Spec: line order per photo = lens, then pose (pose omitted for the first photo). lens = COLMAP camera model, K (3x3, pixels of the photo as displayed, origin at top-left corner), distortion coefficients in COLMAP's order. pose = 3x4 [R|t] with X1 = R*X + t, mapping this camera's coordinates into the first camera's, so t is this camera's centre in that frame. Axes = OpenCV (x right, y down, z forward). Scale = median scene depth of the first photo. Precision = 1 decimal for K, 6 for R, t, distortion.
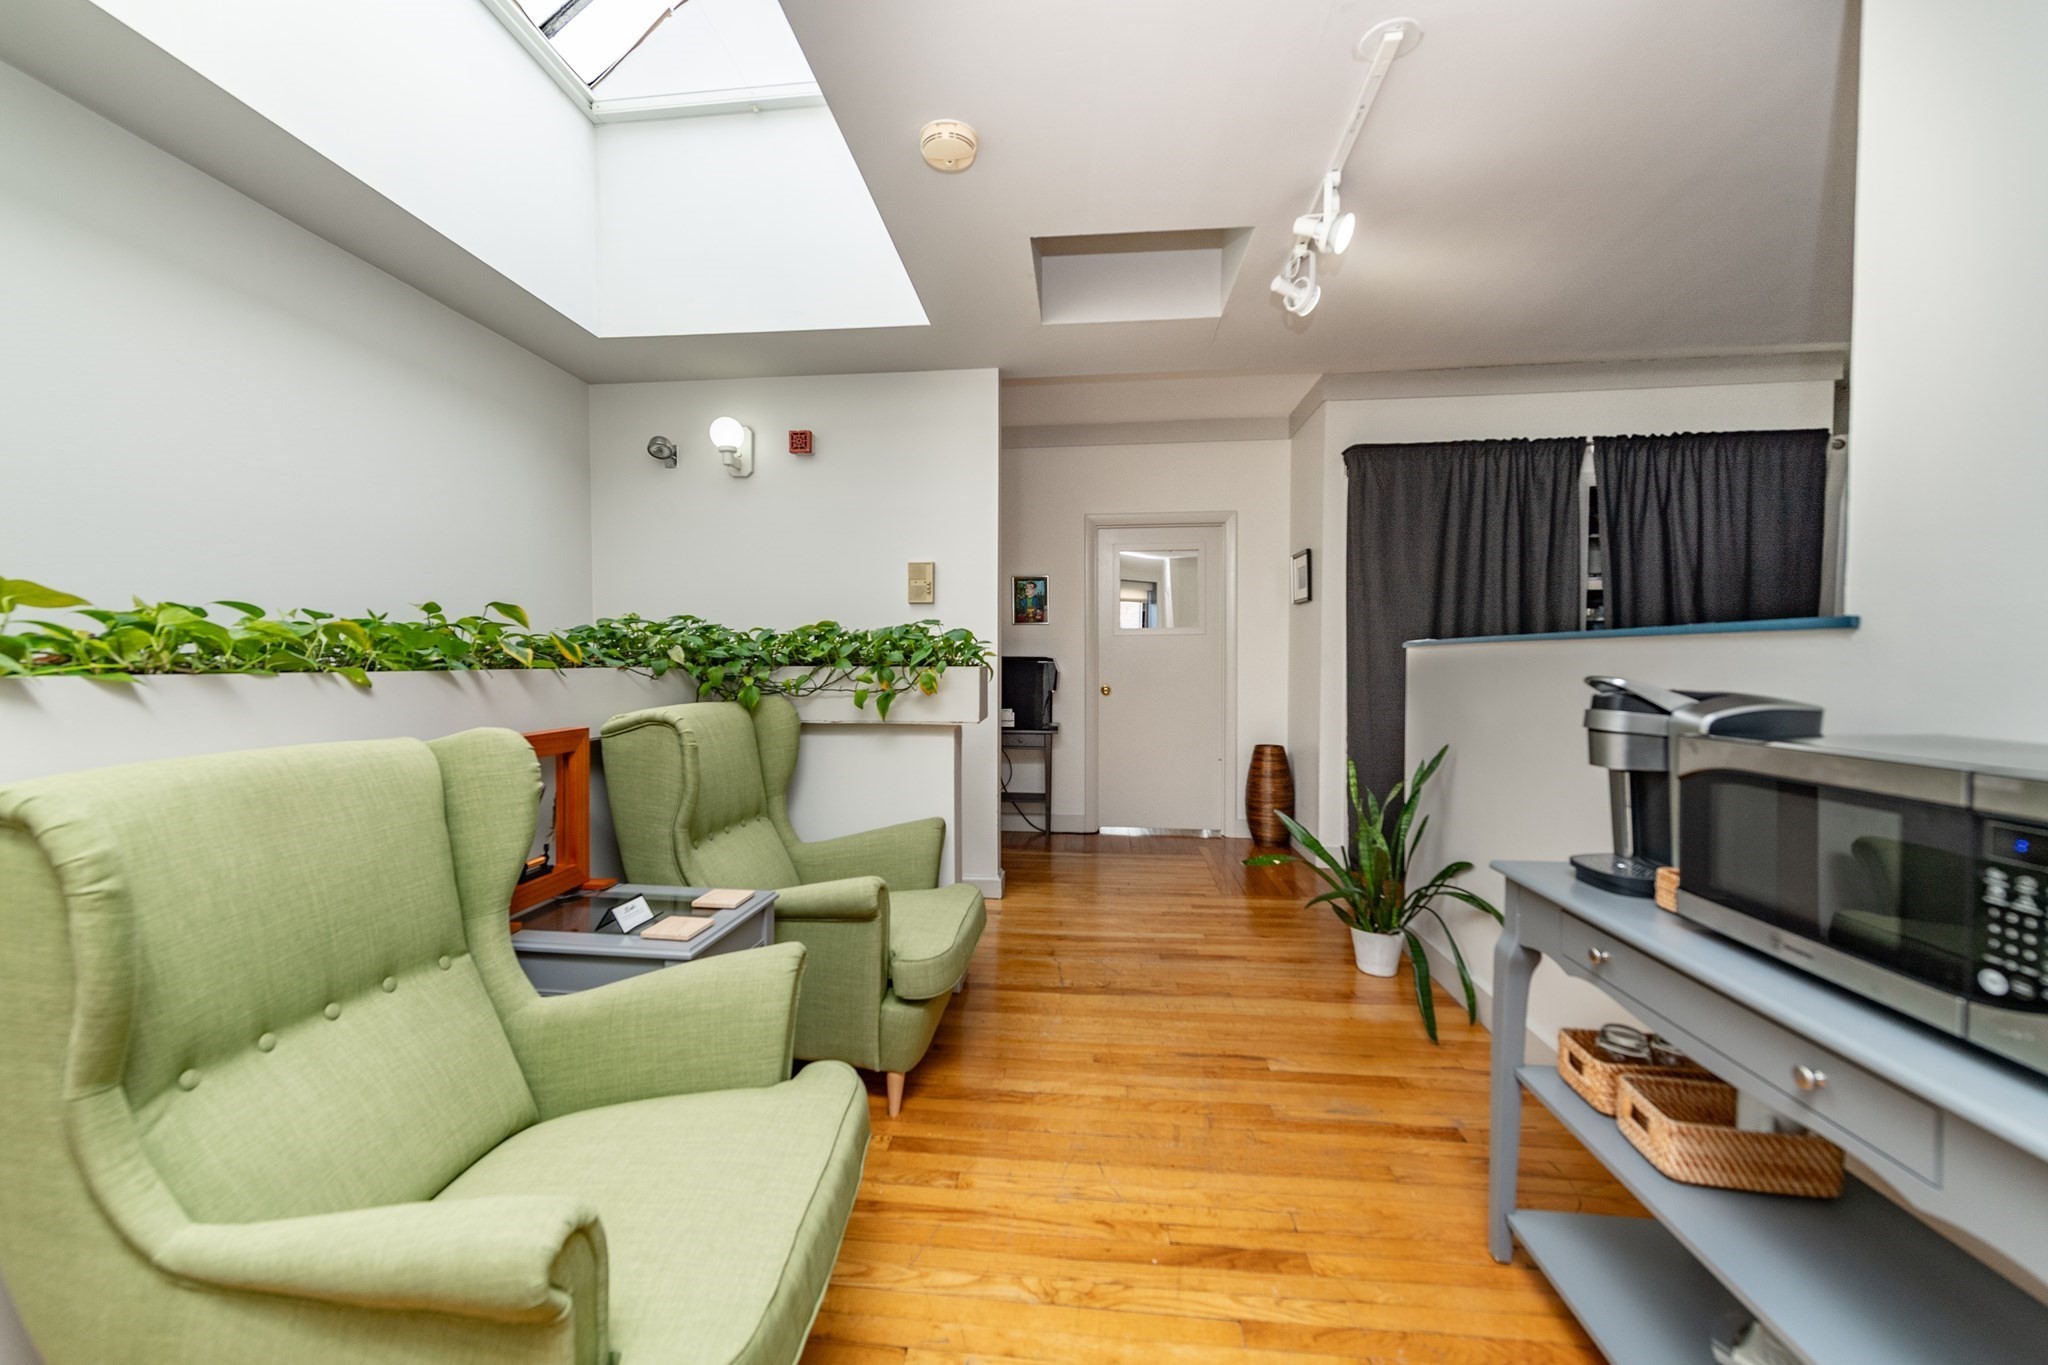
lens RADIAL K [[837.2, 0, 1011.9], [0, 837.2, 675.4], [0, 0, 1]] dist [0.000406, 0.000015]
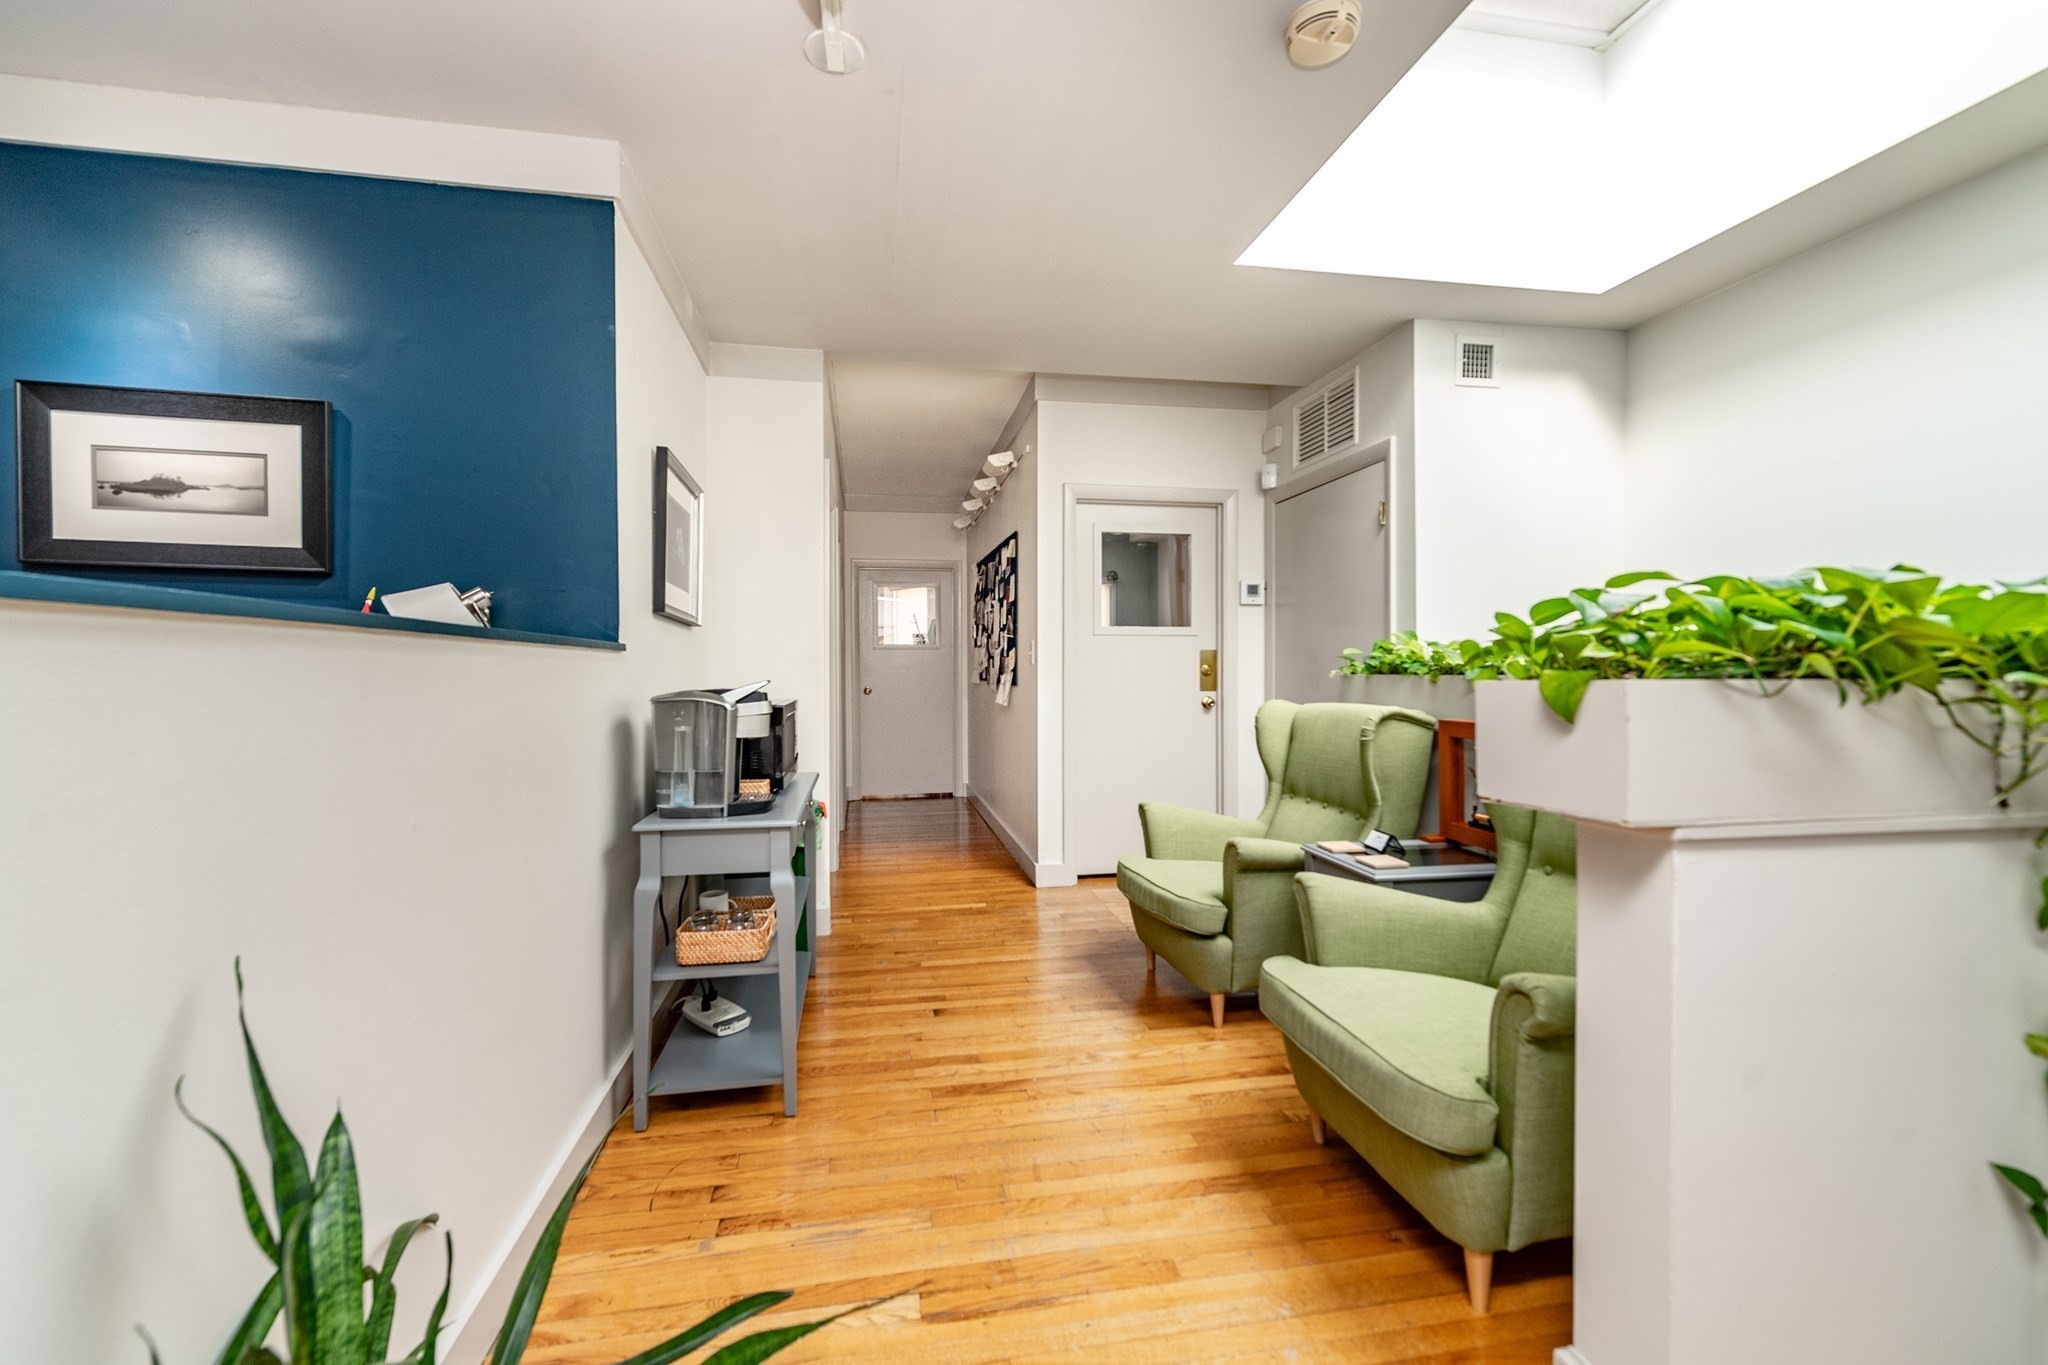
lens RADIAL K [[837.2, 0, 1022.3], [0, 837.2, 672.5], [0, 0, 1]] dist [0.000406, 0.000015]
pose [[-0.960136, 0.010707, -0.279329, 0.571682], [0.004565, 0.999734, 0.022629, -0.048617], [0.279497, 0.020452, -0.959929, 2.300898]]
